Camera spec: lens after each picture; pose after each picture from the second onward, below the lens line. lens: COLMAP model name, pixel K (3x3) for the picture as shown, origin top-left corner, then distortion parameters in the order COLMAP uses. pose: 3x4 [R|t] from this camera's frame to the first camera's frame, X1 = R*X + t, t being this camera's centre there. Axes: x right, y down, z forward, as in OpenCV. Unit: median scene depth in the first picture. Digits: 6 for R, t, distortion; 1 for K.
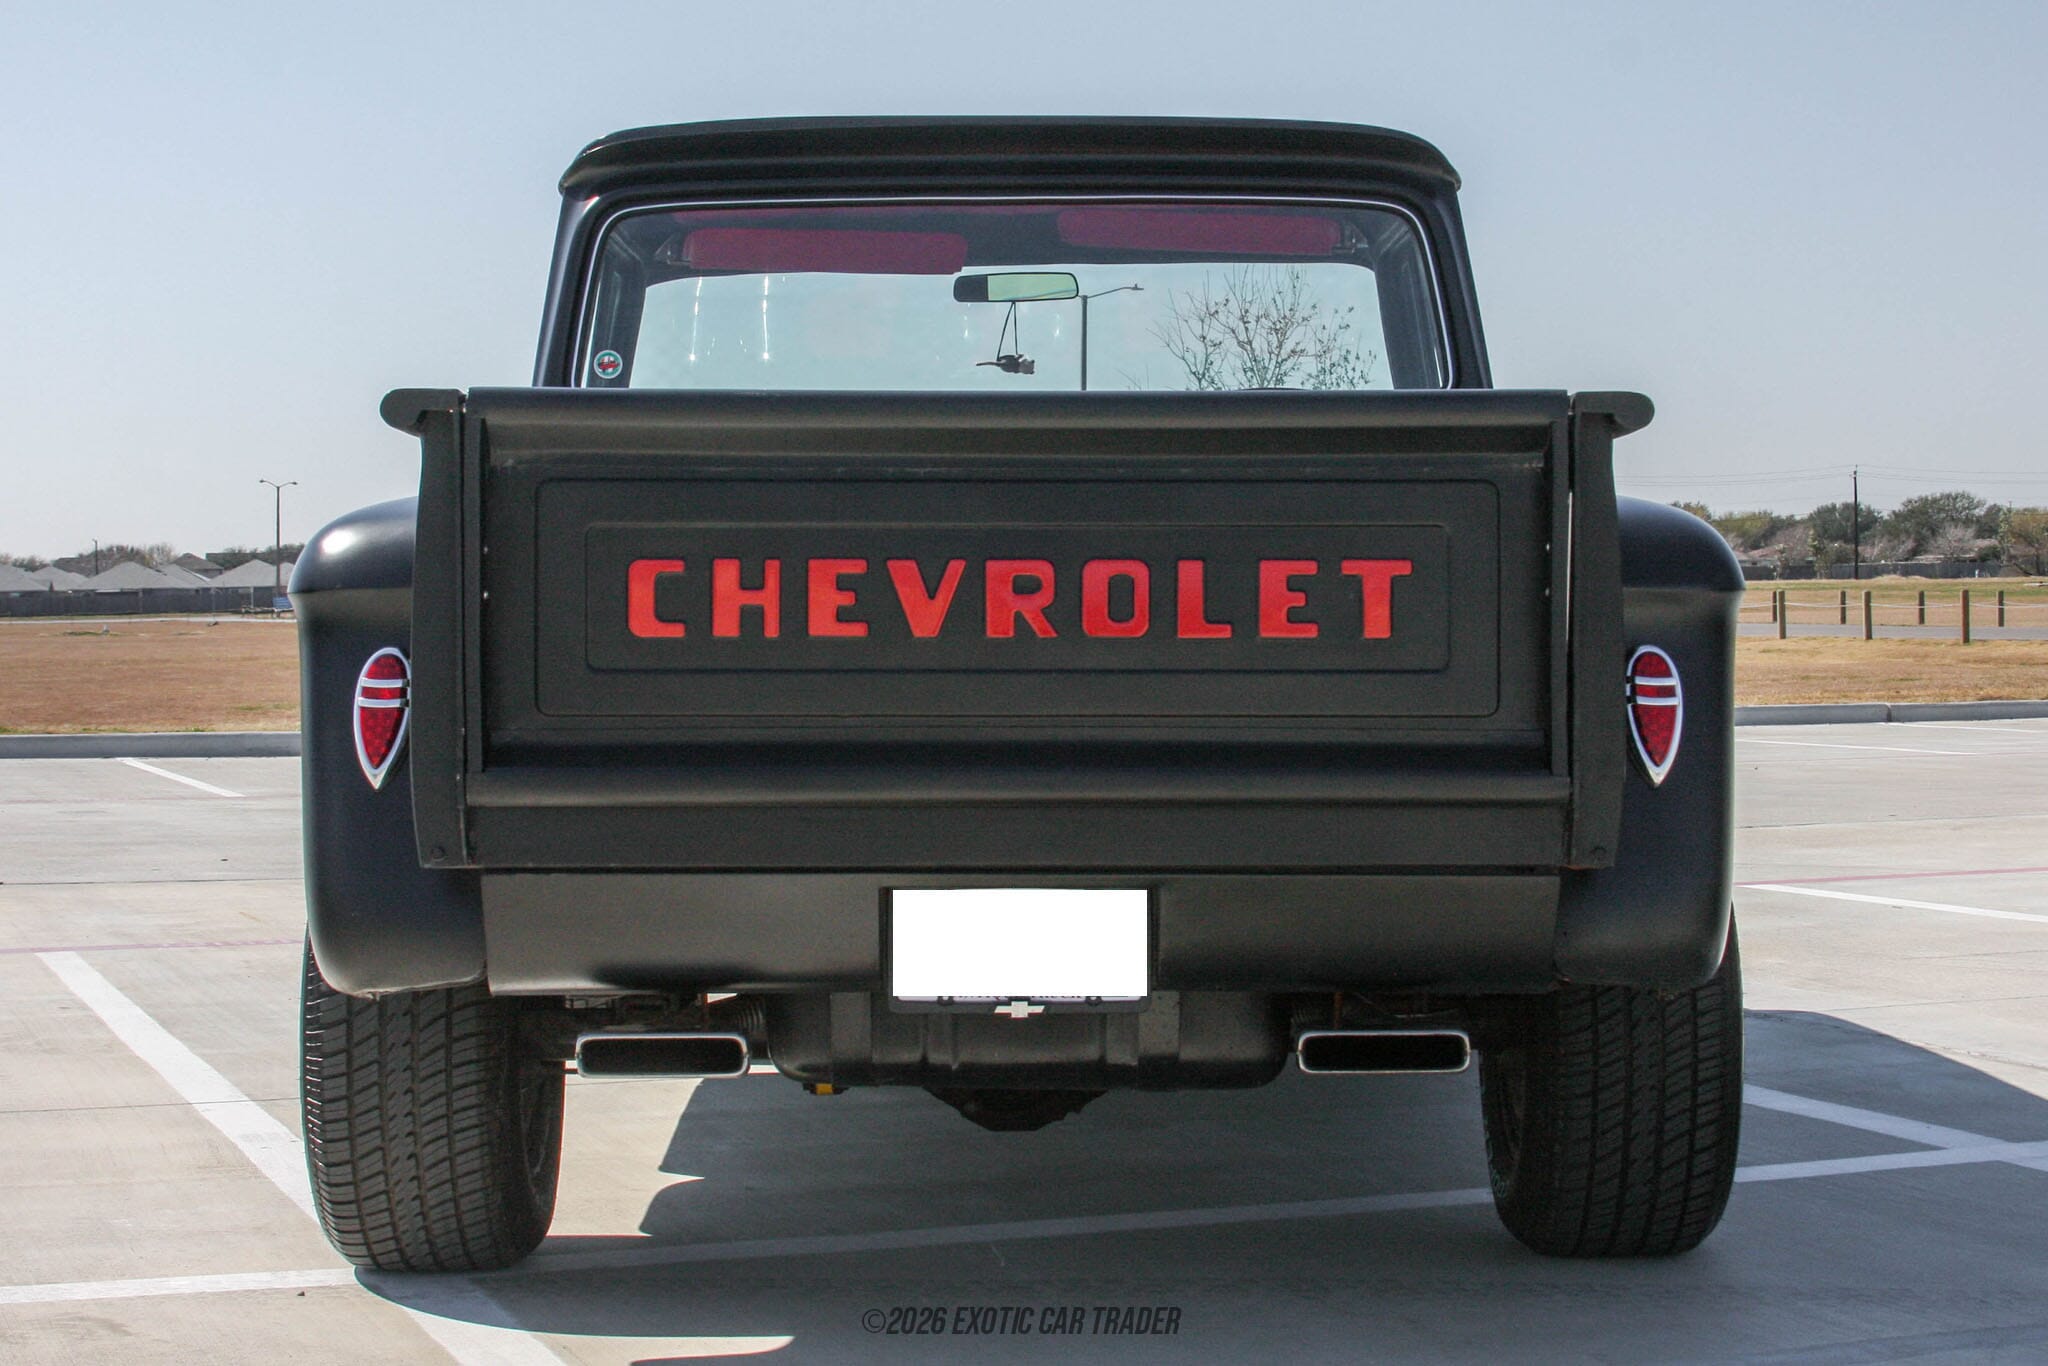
lens RADIAL K [[3642.0, 0, 1024.0], [0, 3642.0, 683.0], [0, 0, 1]] dist [0.018849, -0.002436]
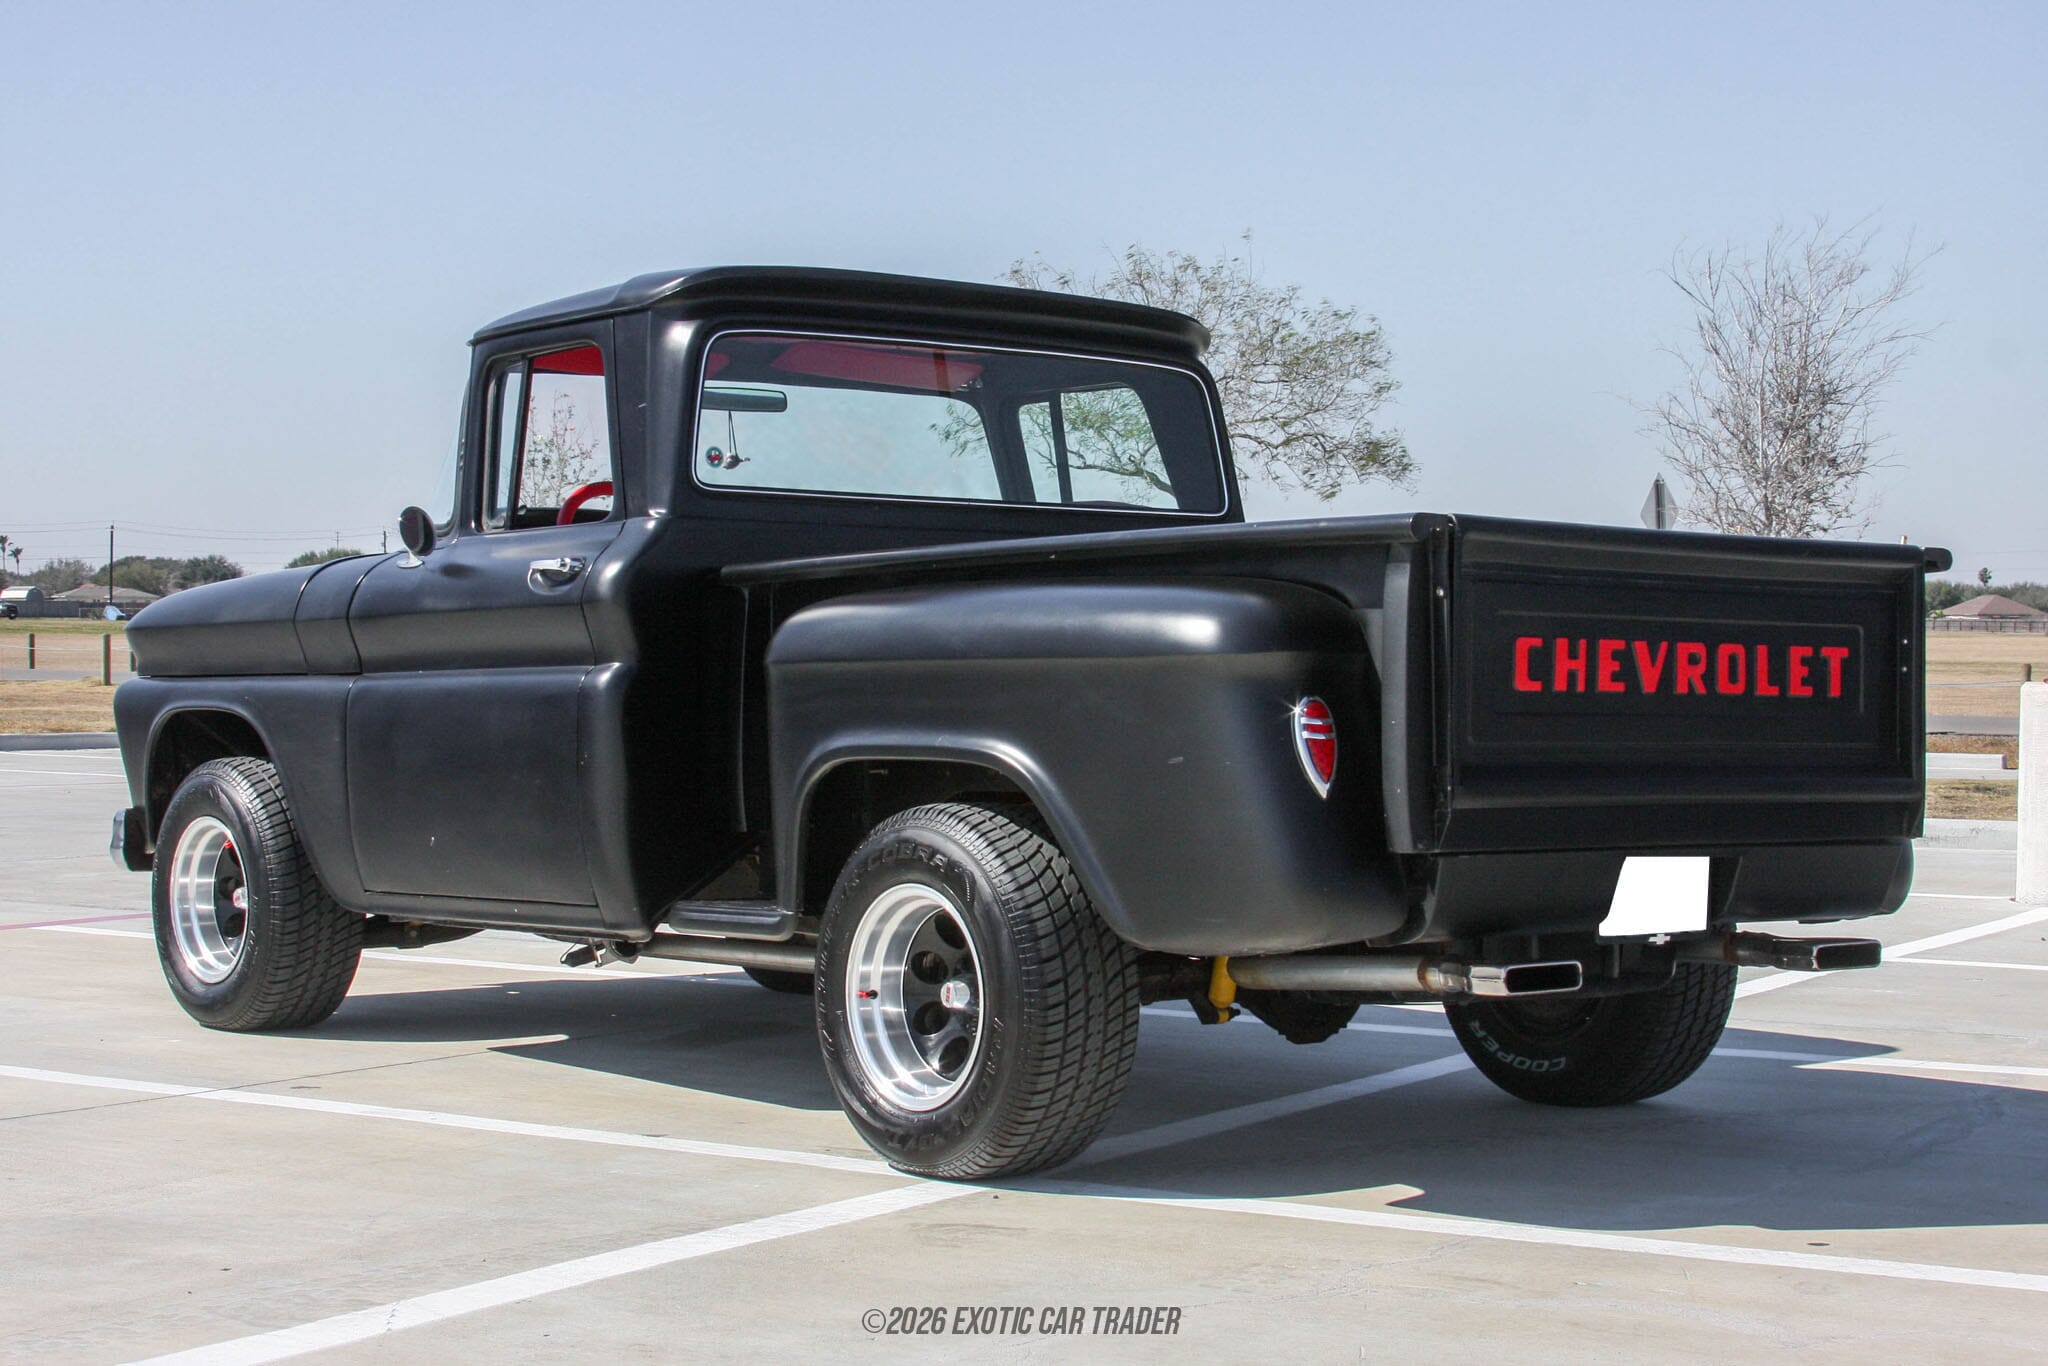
lens RADIAL K [[3422.8, 0, 1024.0], [0, 3422.8, 683.0], [0, 0, 1]] dist [-0.038851, -0.154878]
pose [[0.764628, 0.012223, 0.644356, -1.132069], [-0.006056, 0.999912, -0.011780, 0.001792], [-0.644444, 0.005105, 0.764635, 0.088388]]
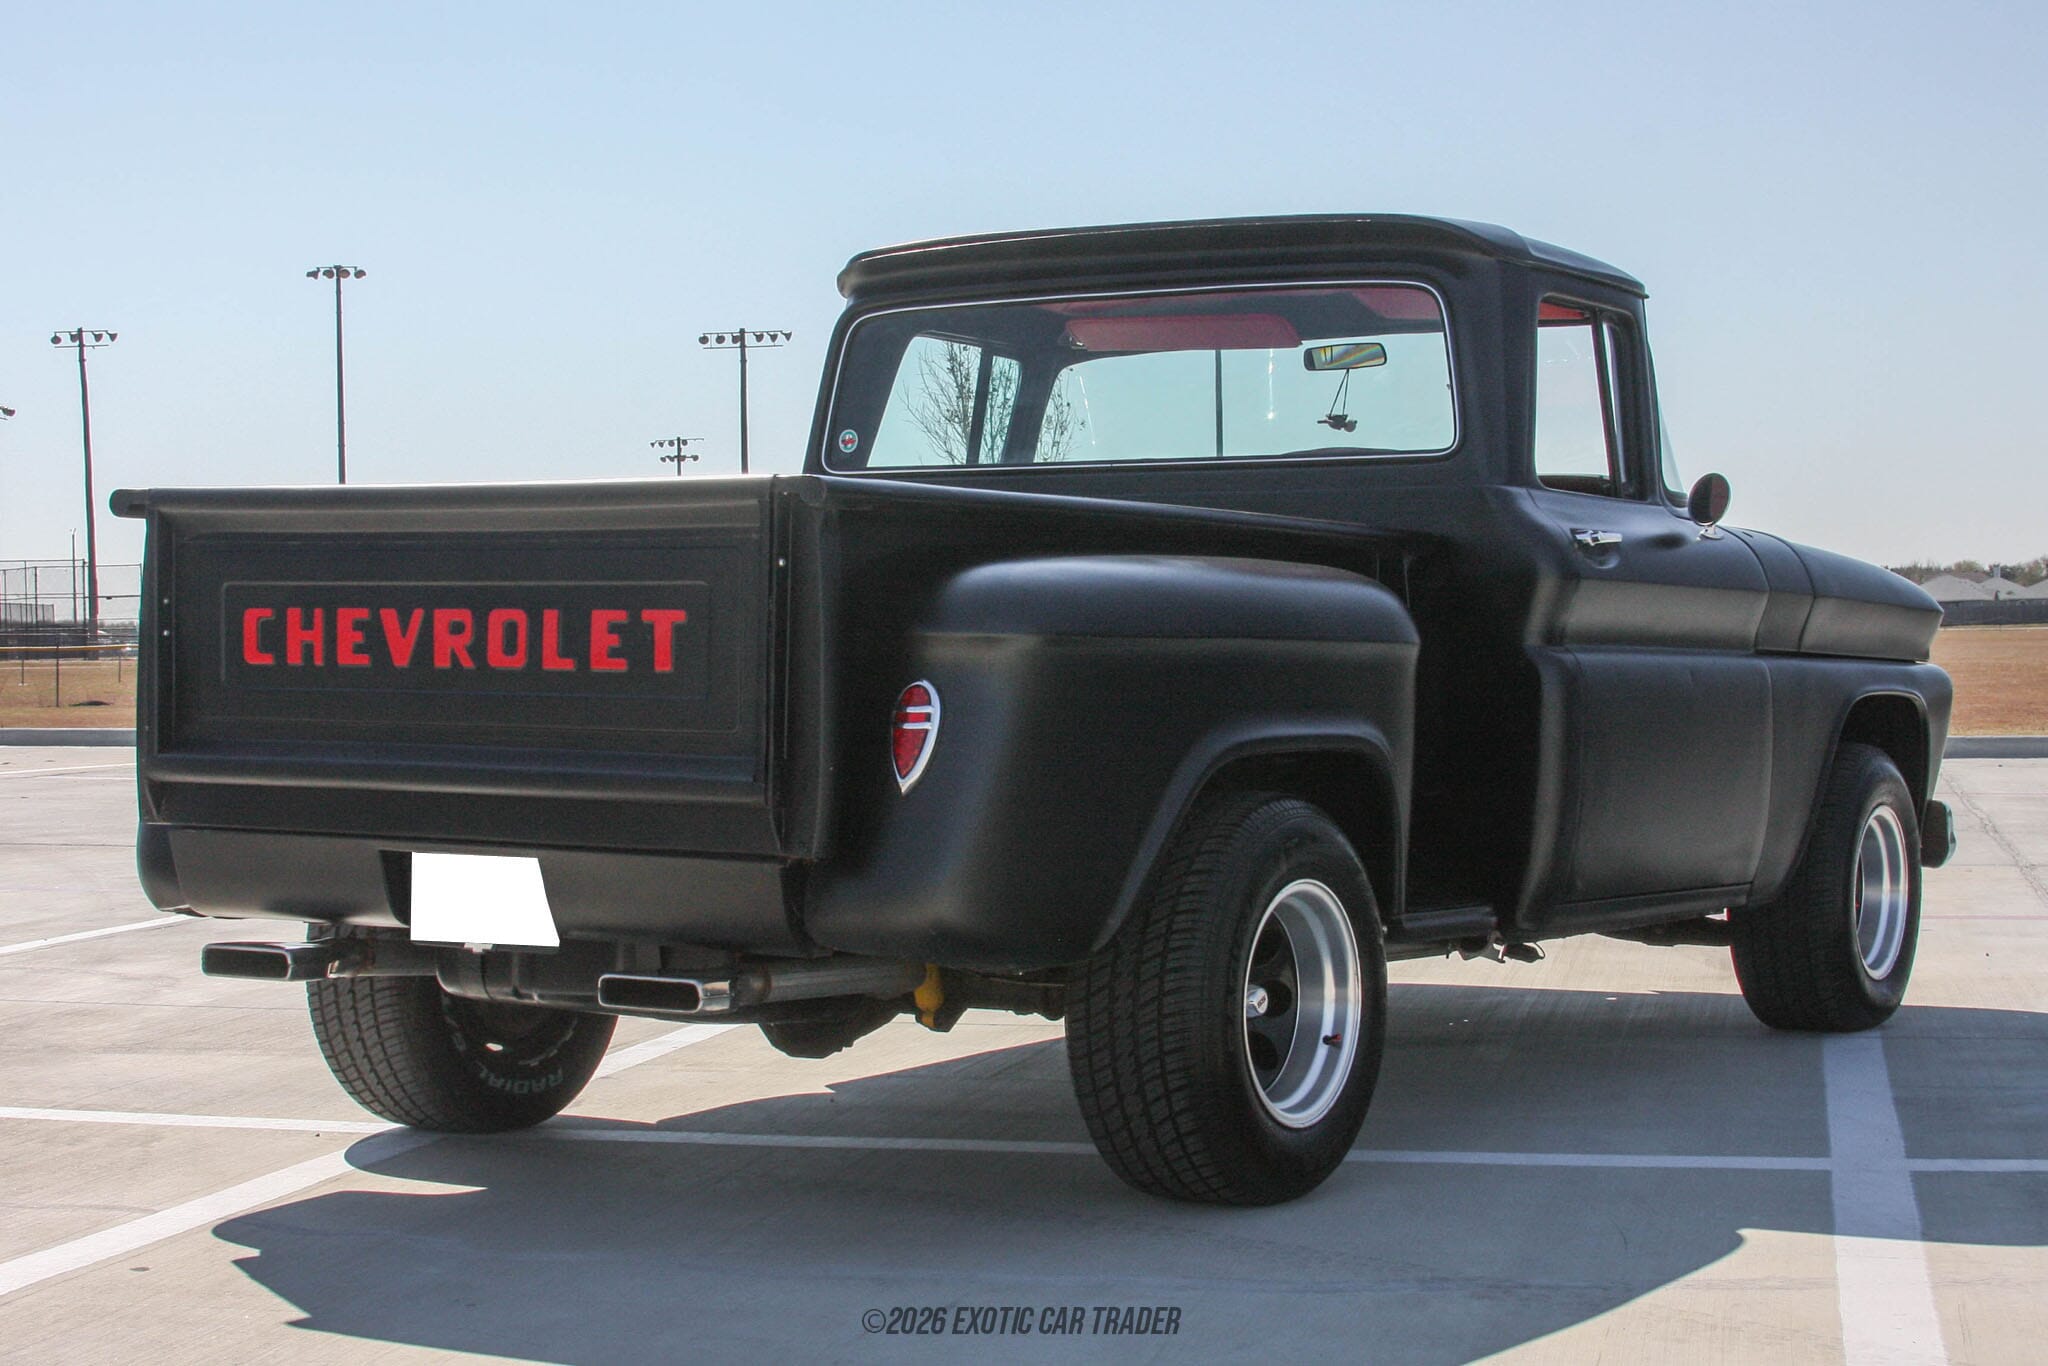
lens RADIAL K [[3422.8, 0, 1024.0], [0, 3422.8, 683.0], [0, 0, 1]] dist [-0.038851, -0.154878]
pose [[0.845166, 0.014125, -0.534318, 0.841042], [-0.014125, 0.999892, 0.004092, -0.014652], [0.534318, 0.004089, 0.845274, 0.056615]]
